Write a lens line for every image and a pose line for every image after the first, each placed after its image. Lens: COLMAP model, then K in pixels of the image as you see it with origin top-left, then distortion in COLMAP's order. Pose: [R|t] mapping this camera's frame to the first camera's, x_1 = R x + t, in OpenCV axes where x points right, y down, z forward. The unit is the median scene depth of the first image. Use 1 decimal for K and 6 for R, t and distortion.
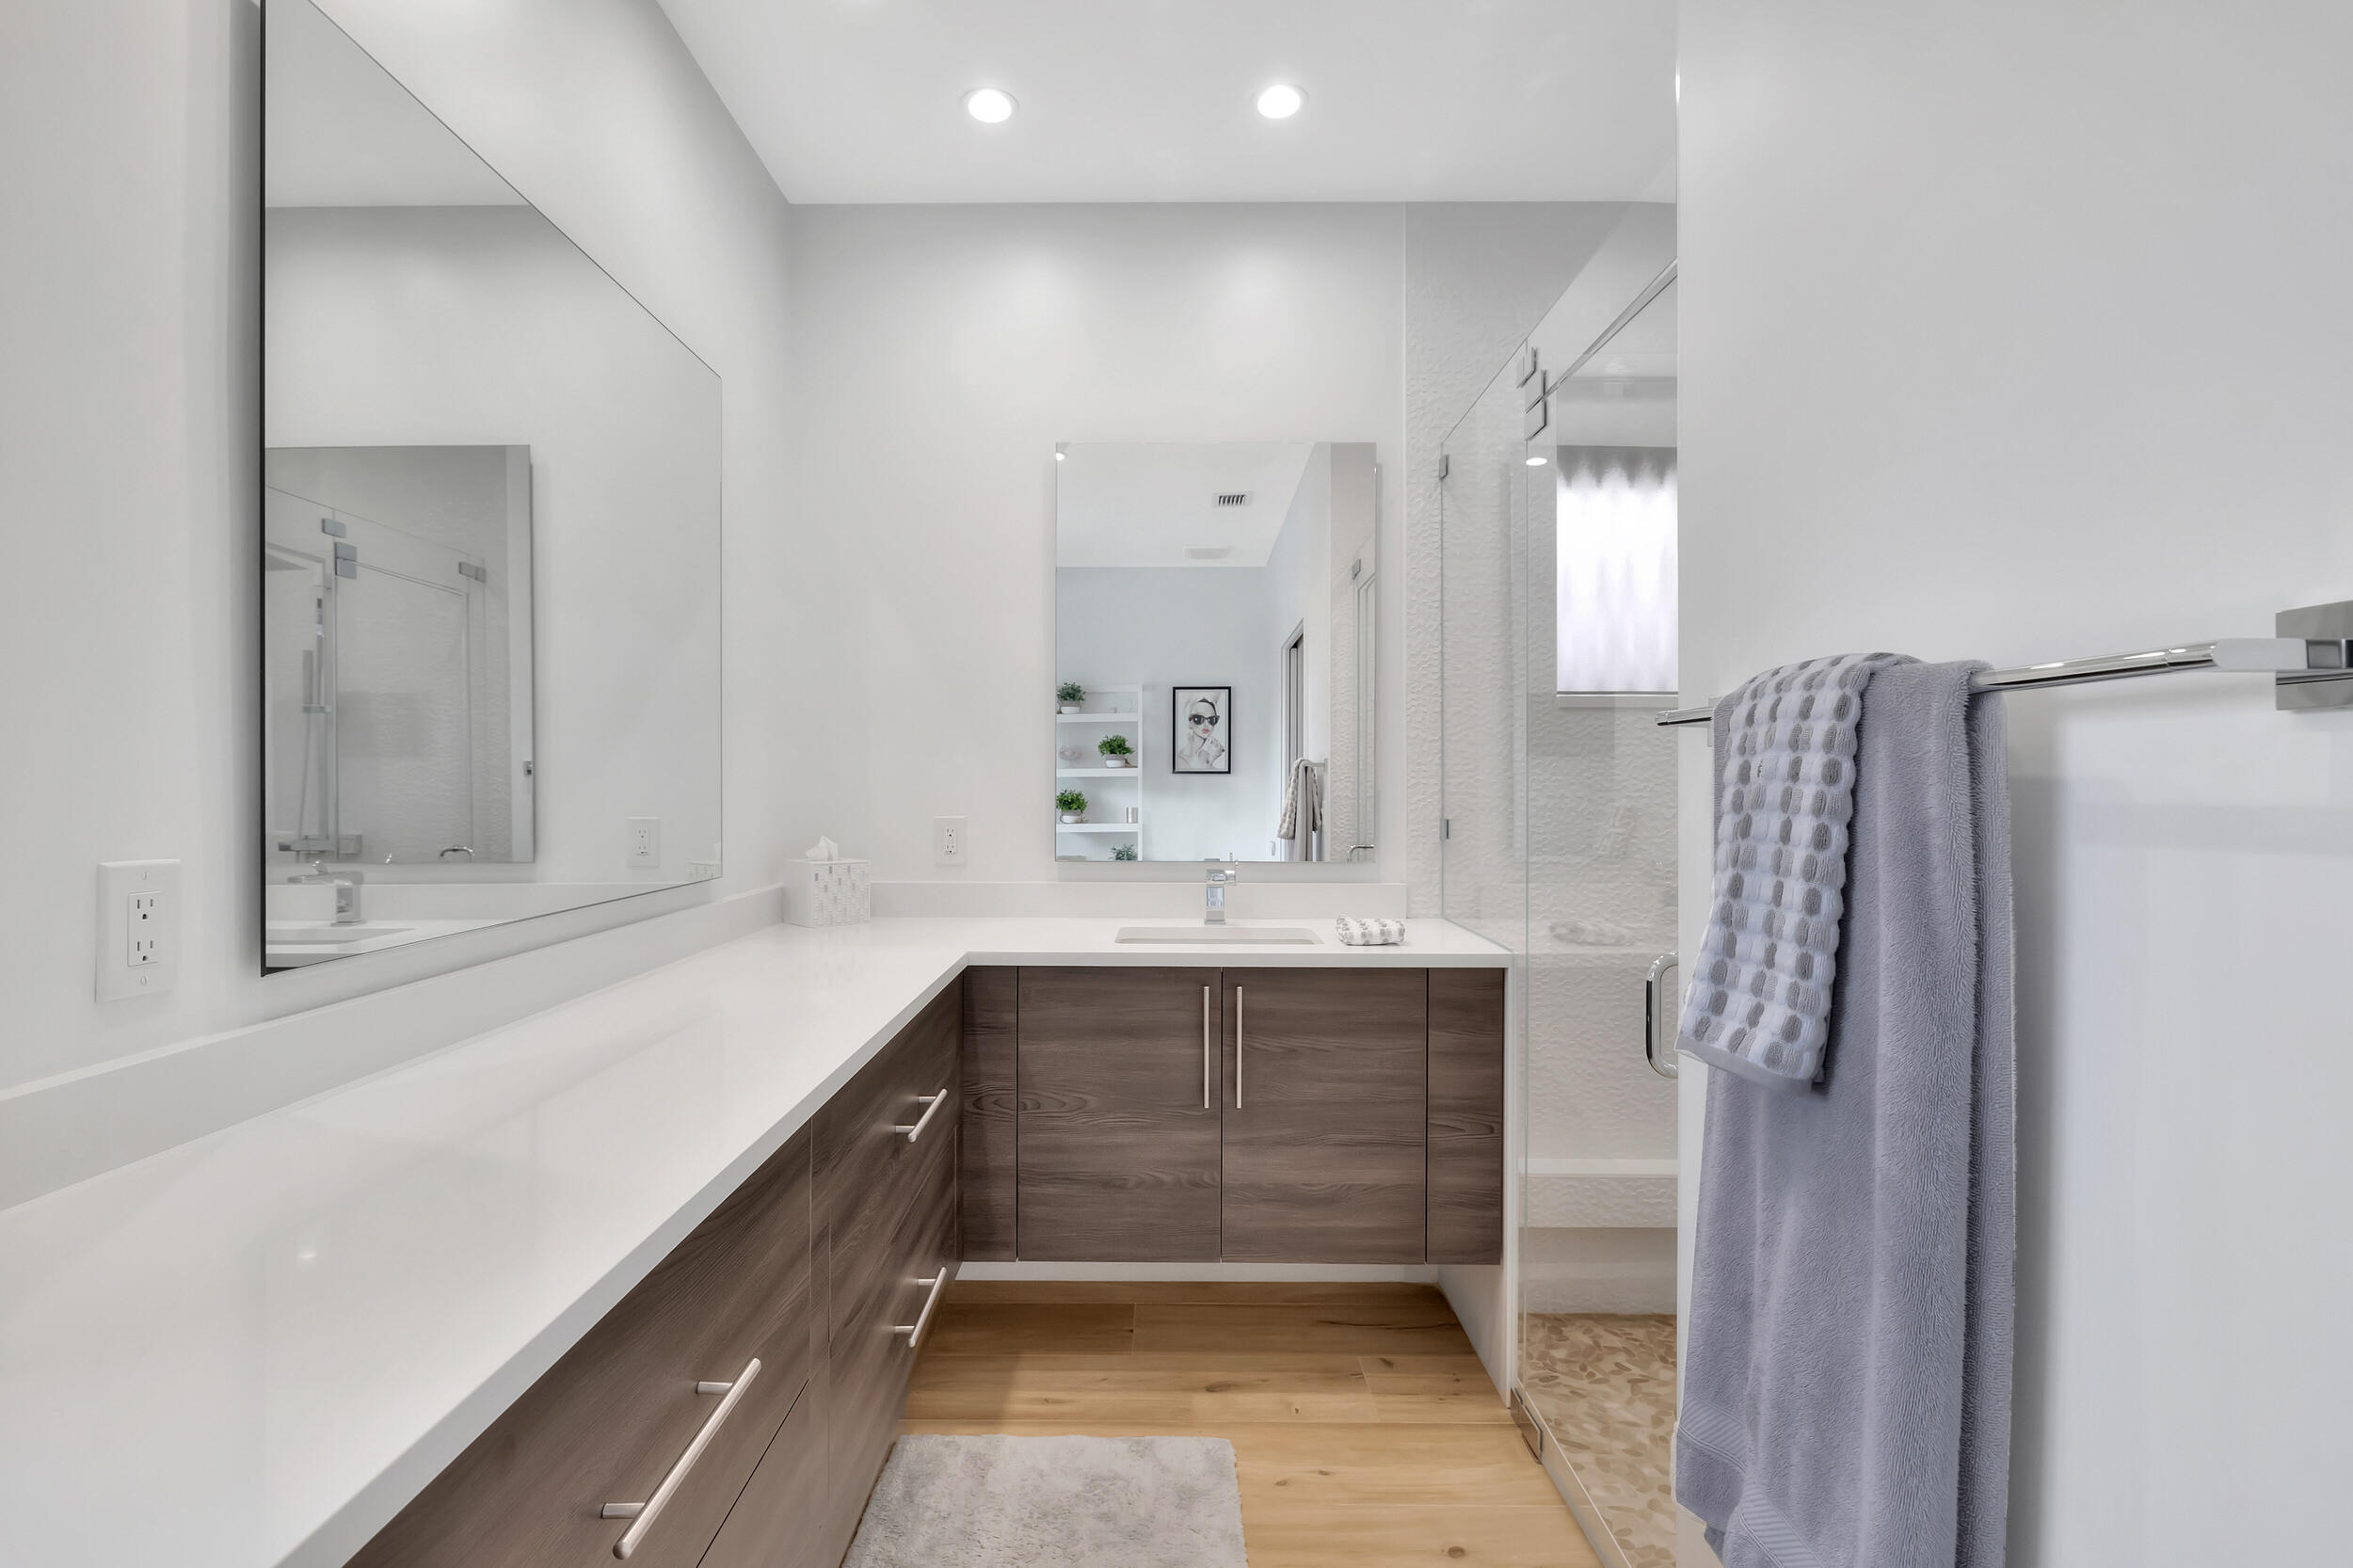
lens RADIAL K [[1115.2, 0, 1156.7], [0, 1115.2, 779.7], [0, 0, 1]] dist [-0.007860, 0.001014]
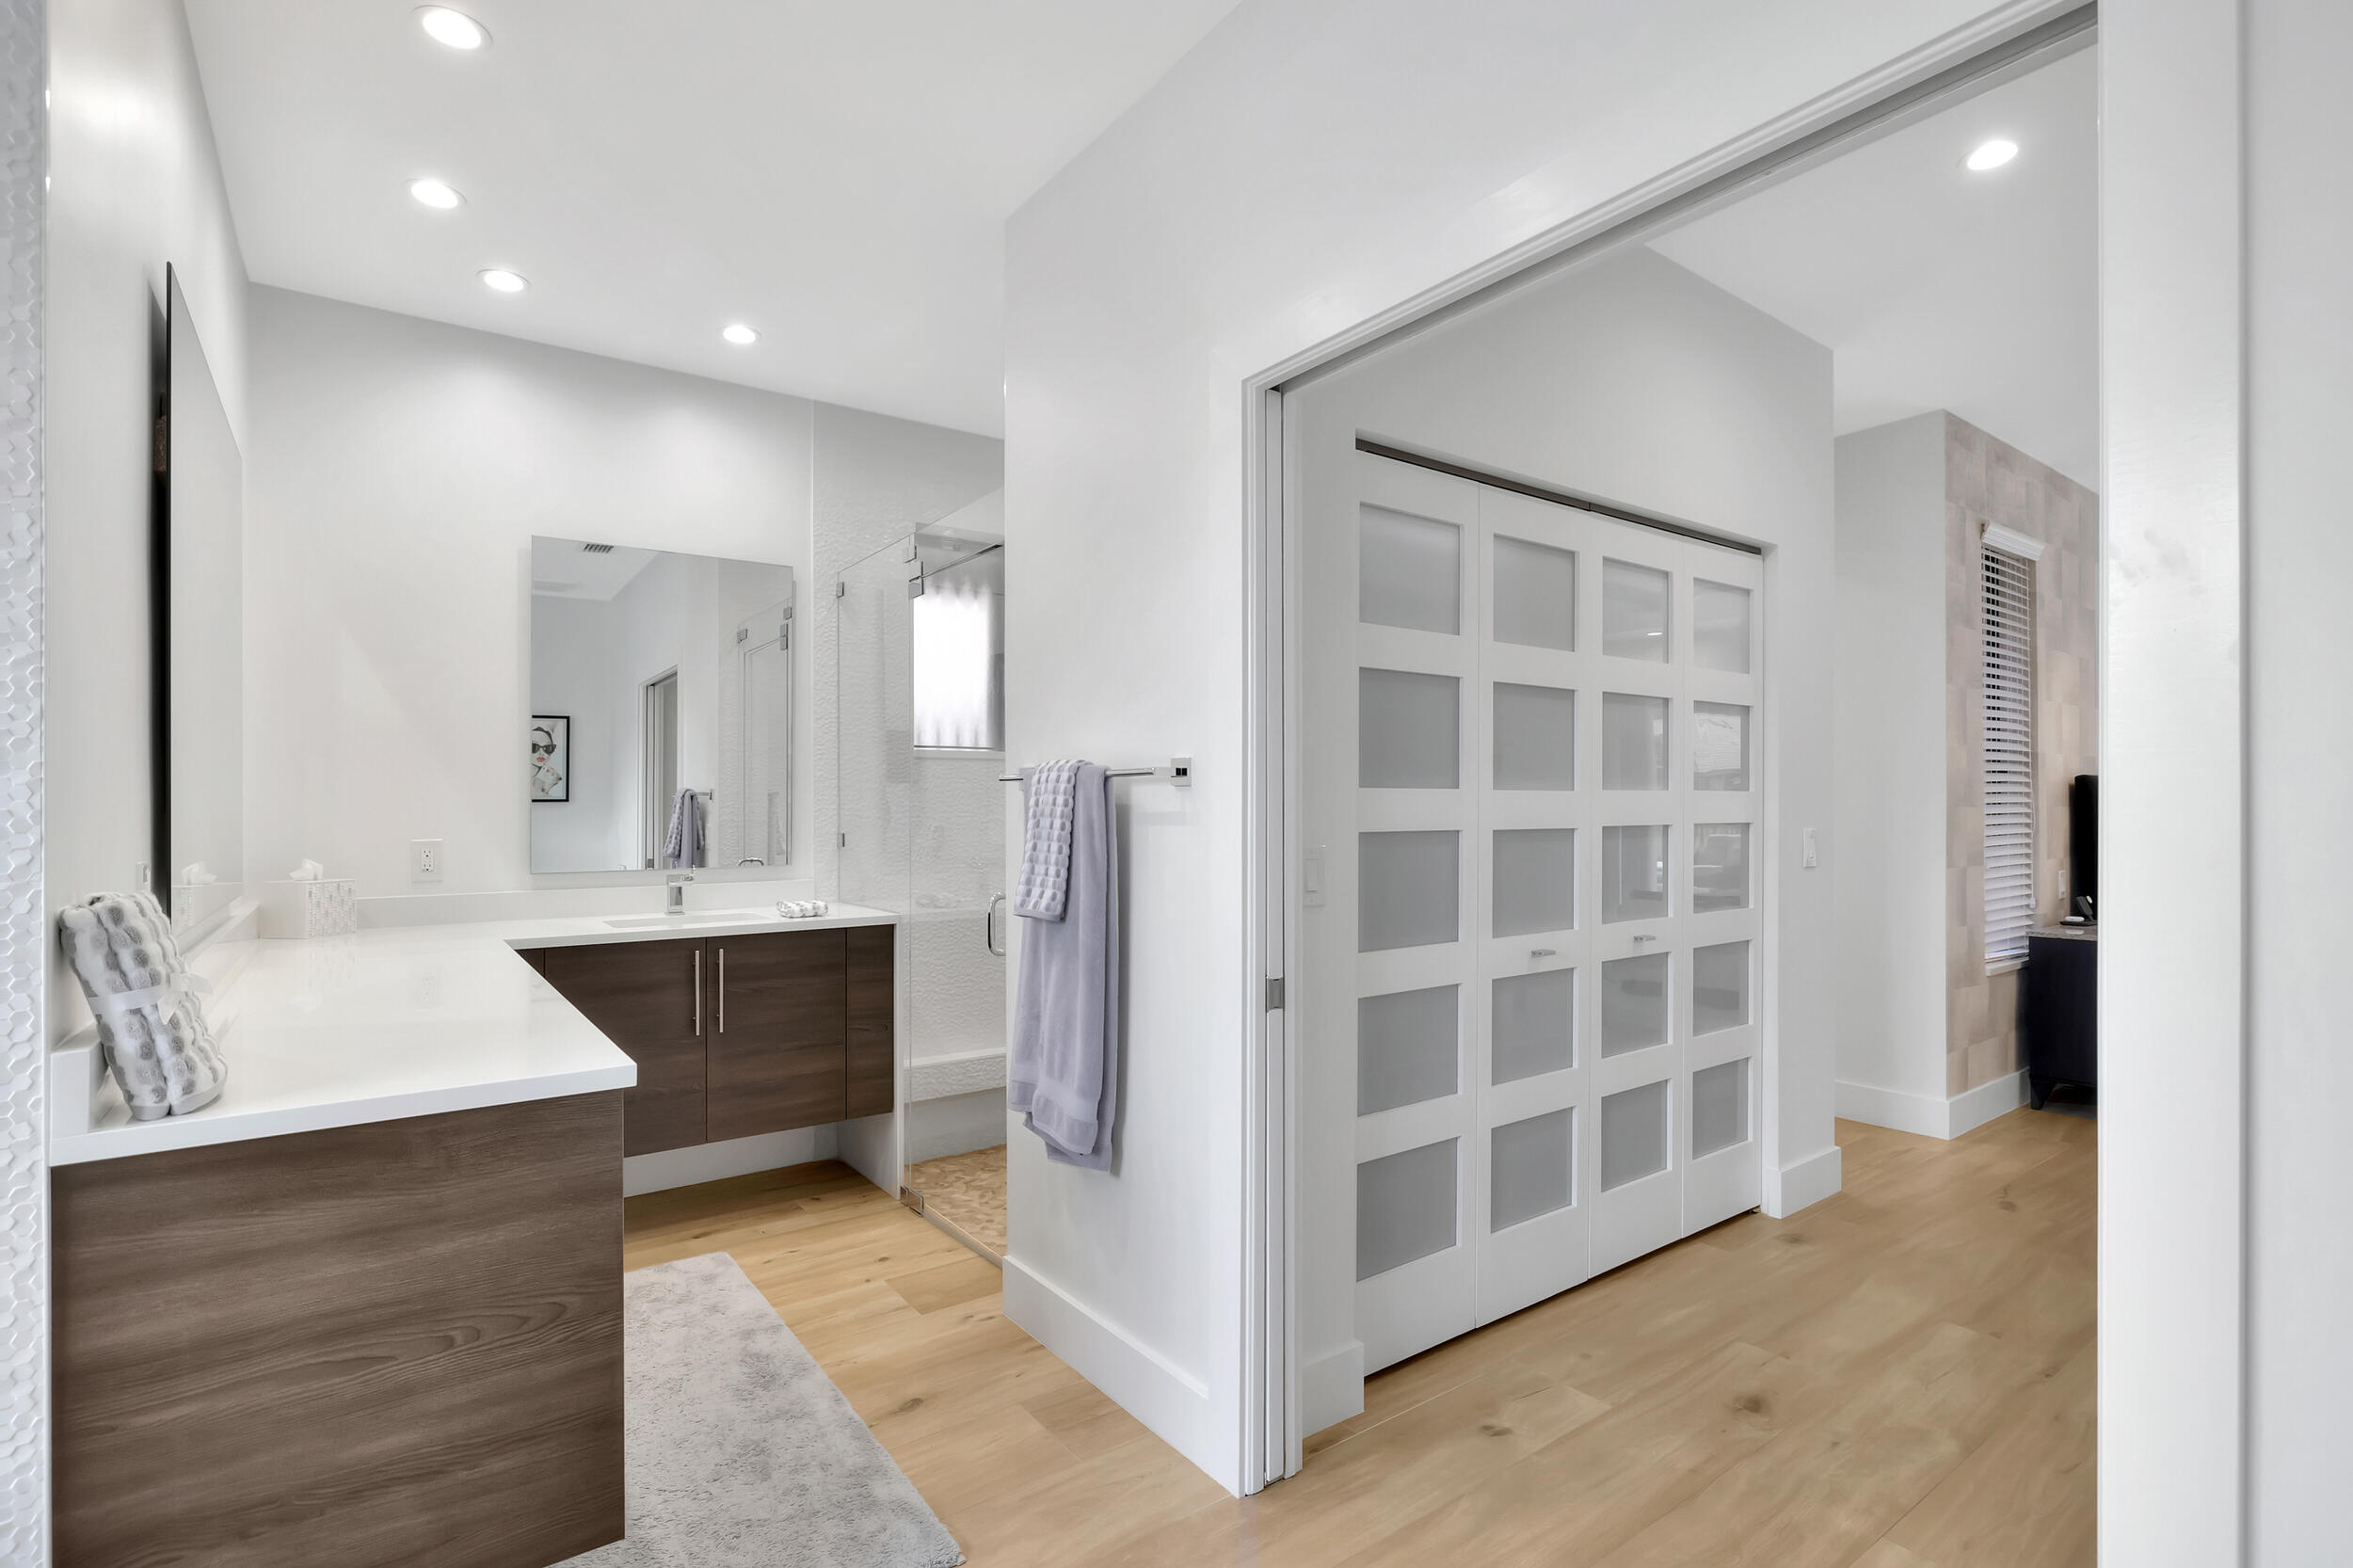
lens RADIAL K [[1115.2, 0, 1156.7], [0, 1115.2, 779.7], [0, 0, 1]] dist [-0.007860, 0.001014]
pose [[0.816954, 0.008290, 0.576644, -0.719110], [0.005468, 0.999740, -0.022118, -0.001363], [-0.576678, 0.021223, 0.816696, -1.241738]]
